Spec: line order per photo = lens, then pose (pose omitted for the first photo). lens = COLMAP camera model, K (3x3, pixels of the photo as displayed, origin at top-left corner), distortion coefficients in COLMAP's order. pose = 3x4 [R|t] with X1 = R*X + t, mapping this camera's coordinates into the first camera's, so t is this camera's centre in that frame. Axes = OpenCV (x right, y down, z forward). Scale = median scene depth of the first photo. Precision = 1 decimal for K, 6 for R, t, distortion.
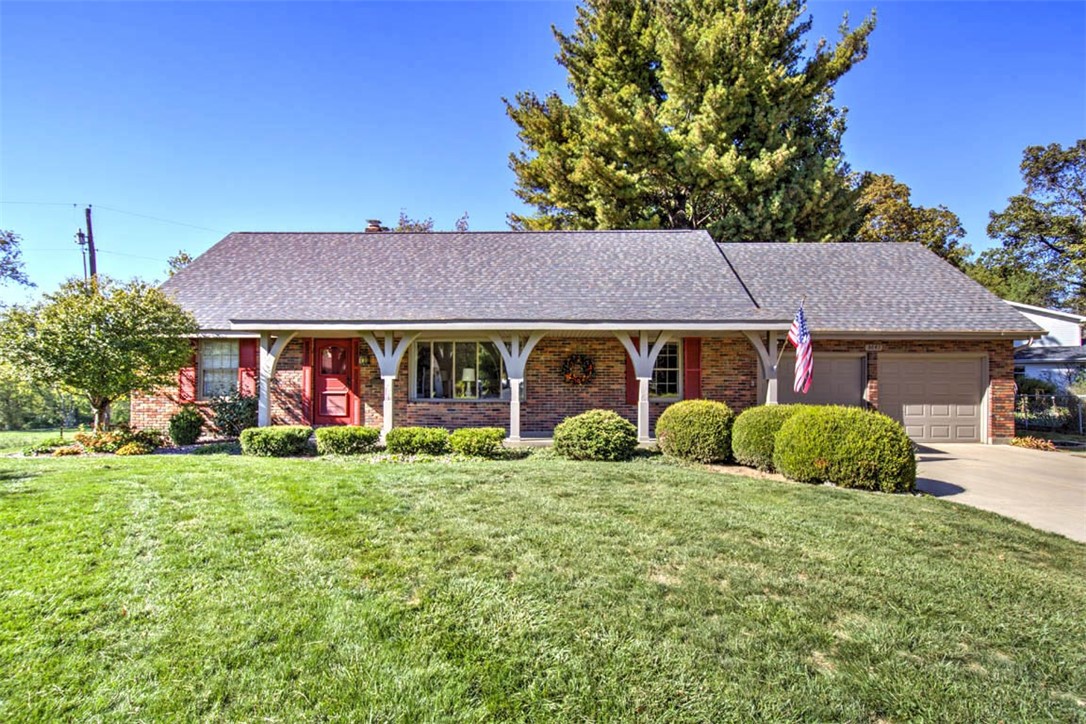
lens RADIAL K [[502.7, 0, 543.0], [0, 502.7, 362.0], [0, 0, 1]] dist [-0.002645, 0.000006]
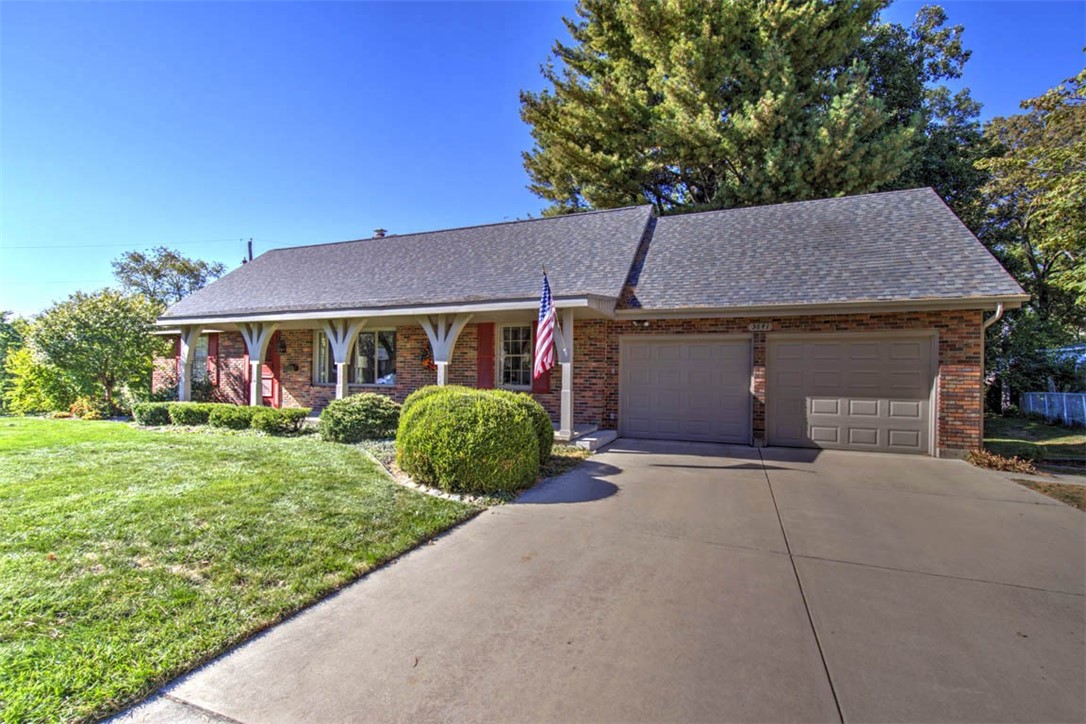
lens RADIAL K [[478.3, 0, 543.0], [0, 478.3, 362.0], [0, 0, 1]] dist [-0.001447, -0.000097]
pose [[0.937360, -0.002052, -0.348356, 0.391851], [0.004594, 0.999969, 0.006471, 0.013640], [0.348332, -0.007666, 0.937340, 0.108945]]
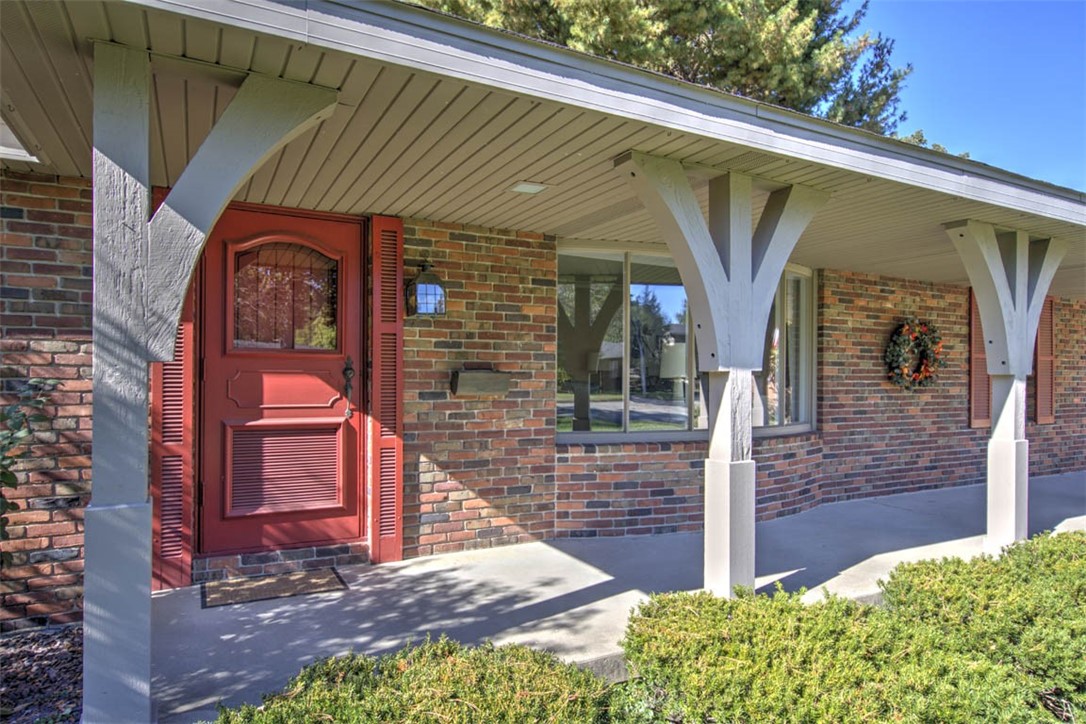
lens RADIAL K [[644.5, 0, 543.0], [0, 644.5, 362.0], [0, 0, 1]] dist [-0.002694, -0.000460]
pose [[0.877884, 0.014138, 0.478665, -0.302520], [-0.020386, 0.999761, 0.007860, 0.016465], [-0.478440, -0.016658, 0.877962, 0.427164]]
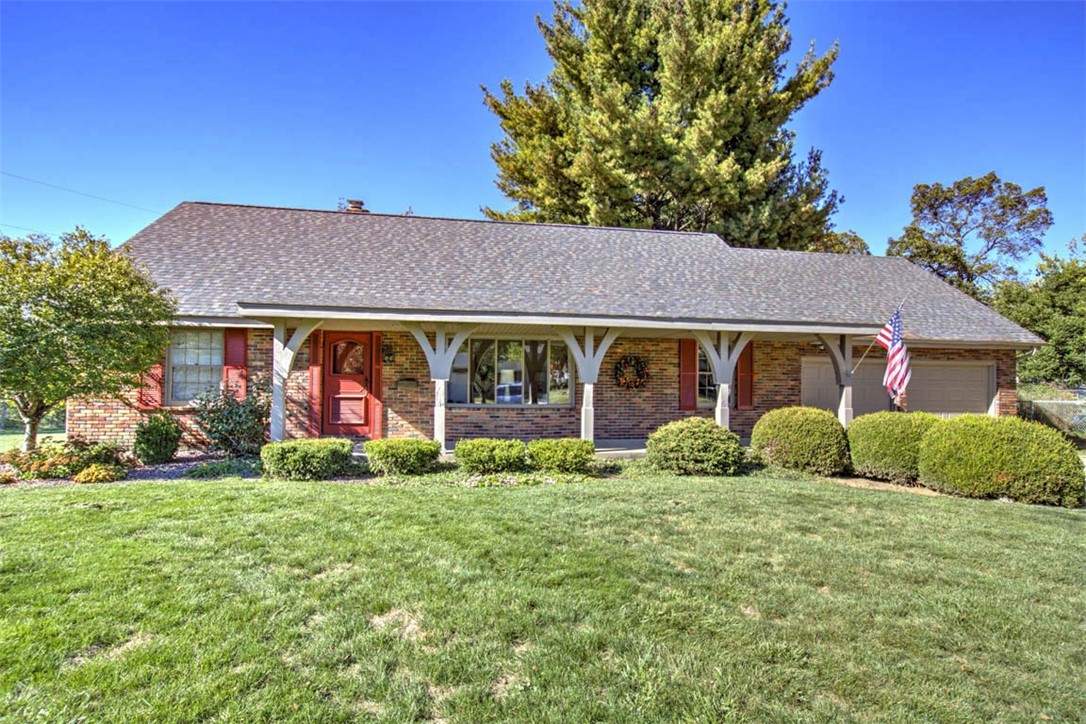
lens RADIAL K [[488.8, 0, 543.0], [0, 488.8, 362.0], [0, 0, 1]] dist [0.000822, 0.000067]
pose [[0.984816, 0.016348, 0.172828, -0.156737], [-0.015315, 0.999856, -0.007312, 0.003286], [-0.172923, 0.004554, 0.984925, 0.094623]]
